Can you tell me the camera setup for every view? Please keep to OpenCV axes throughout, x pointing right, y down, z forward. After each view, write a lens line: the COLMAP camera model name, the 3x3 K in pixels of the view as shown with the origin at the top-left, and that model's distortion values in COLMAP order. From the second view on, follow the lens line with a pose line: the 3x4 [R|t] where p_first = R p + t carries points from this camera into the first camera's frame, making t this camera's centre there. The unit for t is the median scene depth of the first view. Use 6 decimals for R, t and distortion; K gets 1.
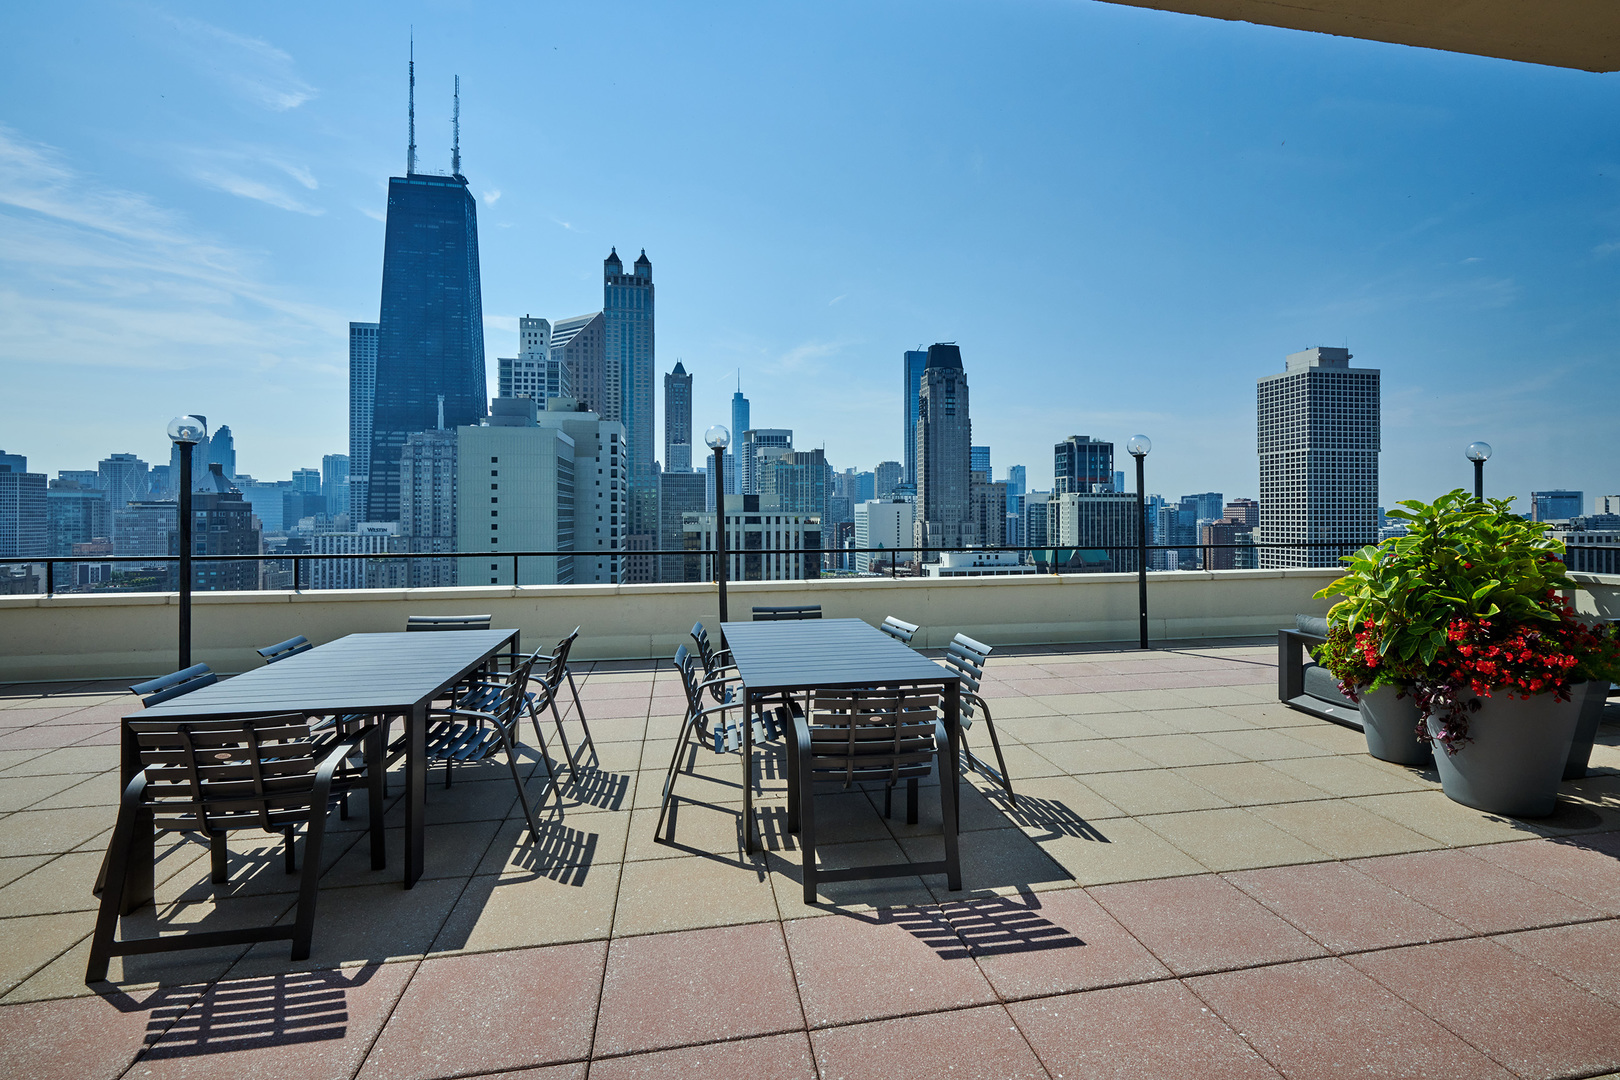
lens RADIAL K [[748.9, 0, 832.3], [0, 748.9, 510.8], [0, 0, 1]] dist [0.003974, -0.001418]
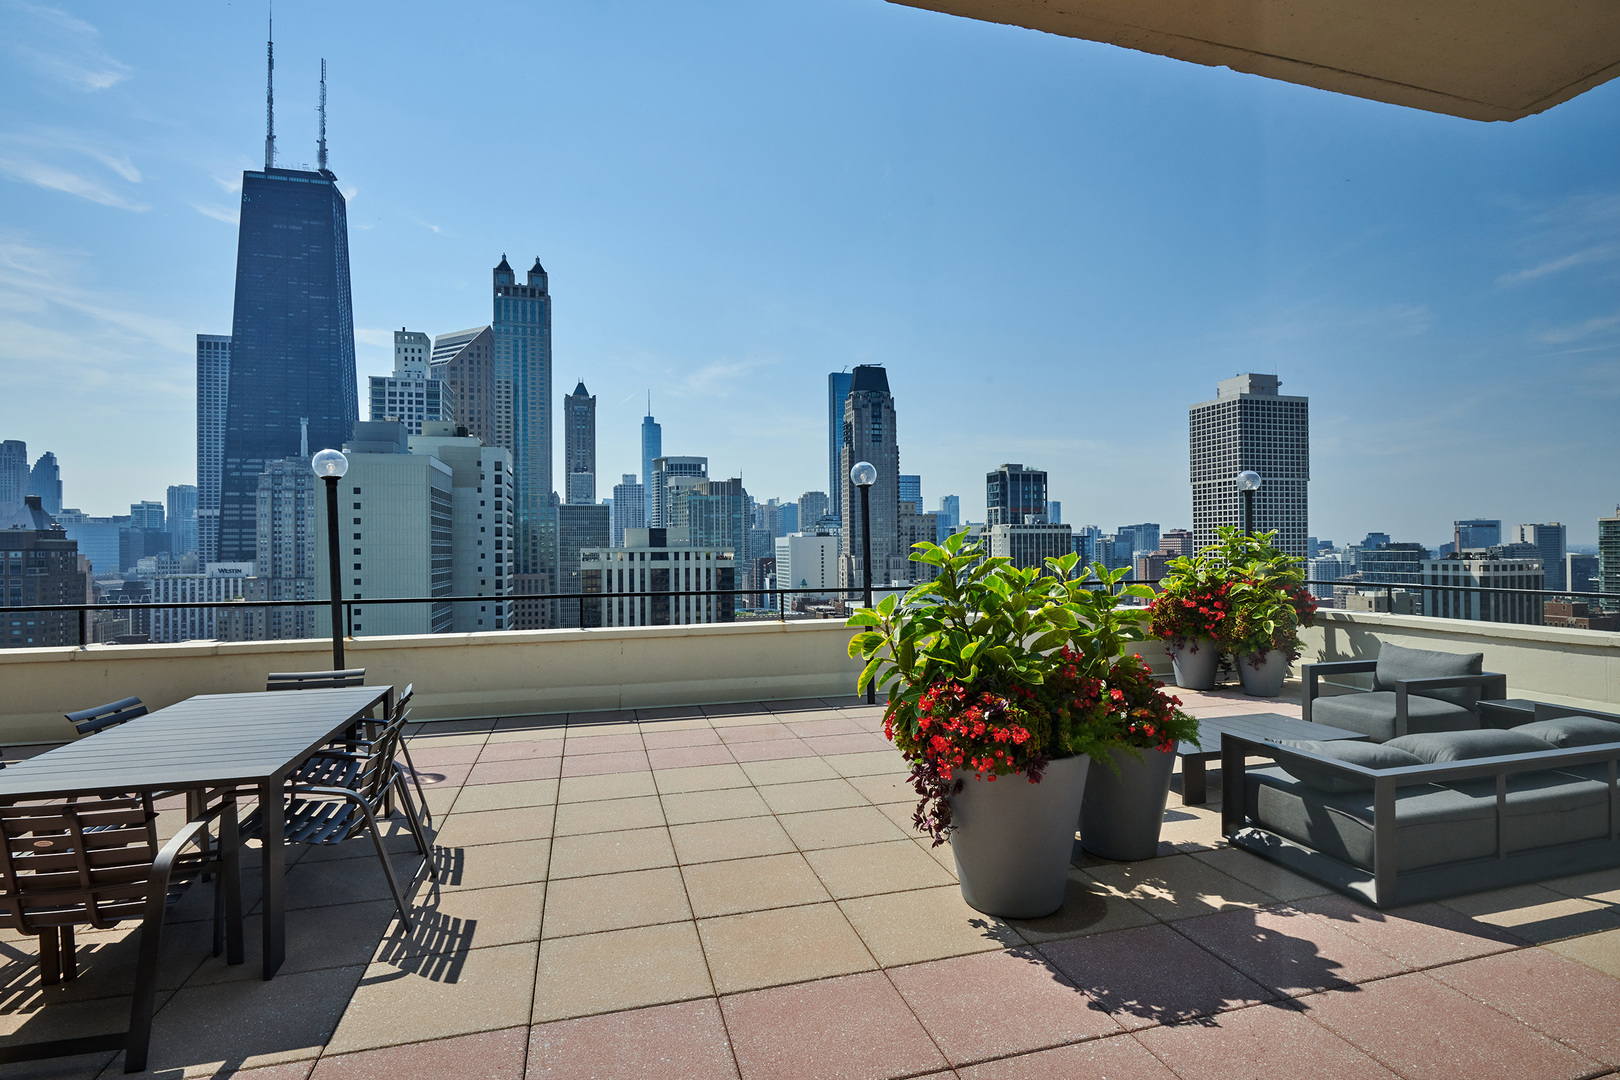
lens RADIAL K [[809.3, 0, 825.0], [0, 809.3, 544.3], [0, 0, 1]] dist [-0.006689, -0.003127]
pose [[0.996404, -0.007675, 0.084379, 0.008142], [0.007729, 0.999970, -0.000318, -0.000137], [-0.084375, 0.000969, 0.996434, 0.001540]]
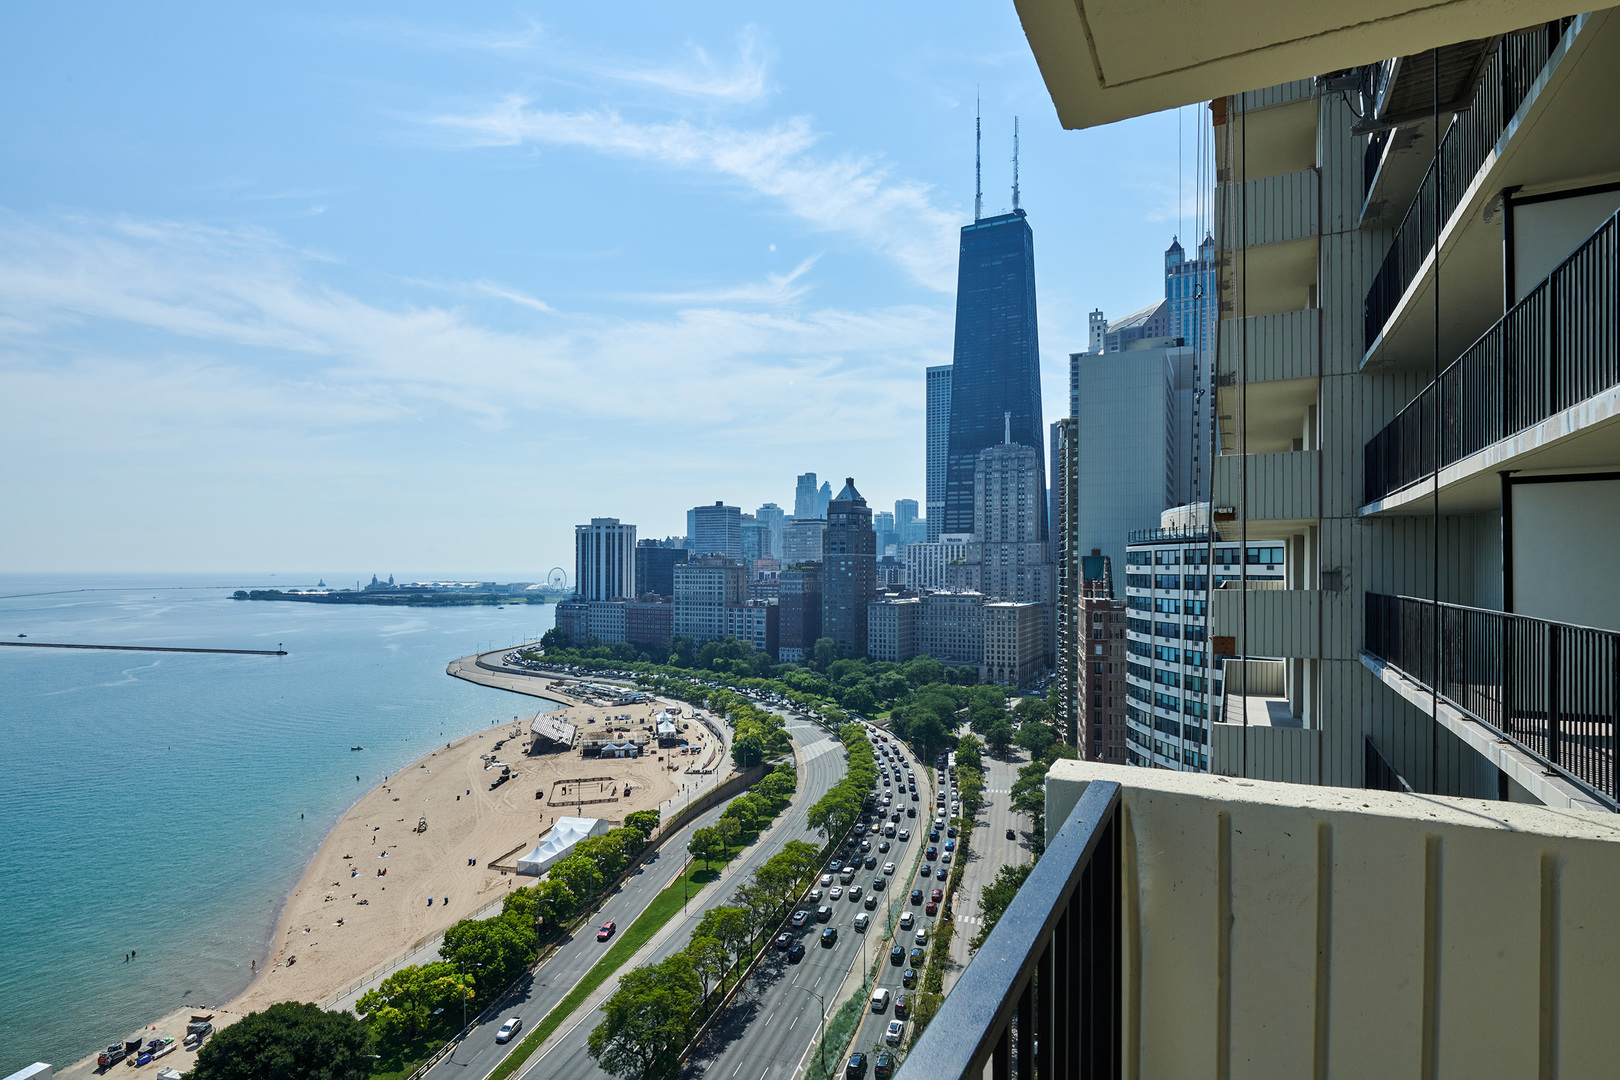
lens RADIAL K [[809.3, 0, 822.0], [0, 809.3, 570.6], [0, 0, 1]] dist [-0.006689, -0.003127]
pose [[0.785207, -0.001256, -0.619232, -0.011643], [0.000129, 0.999998, -0.001866, 0.077107], [0.619233, 0.001385, 0.785206, -0.079882]]
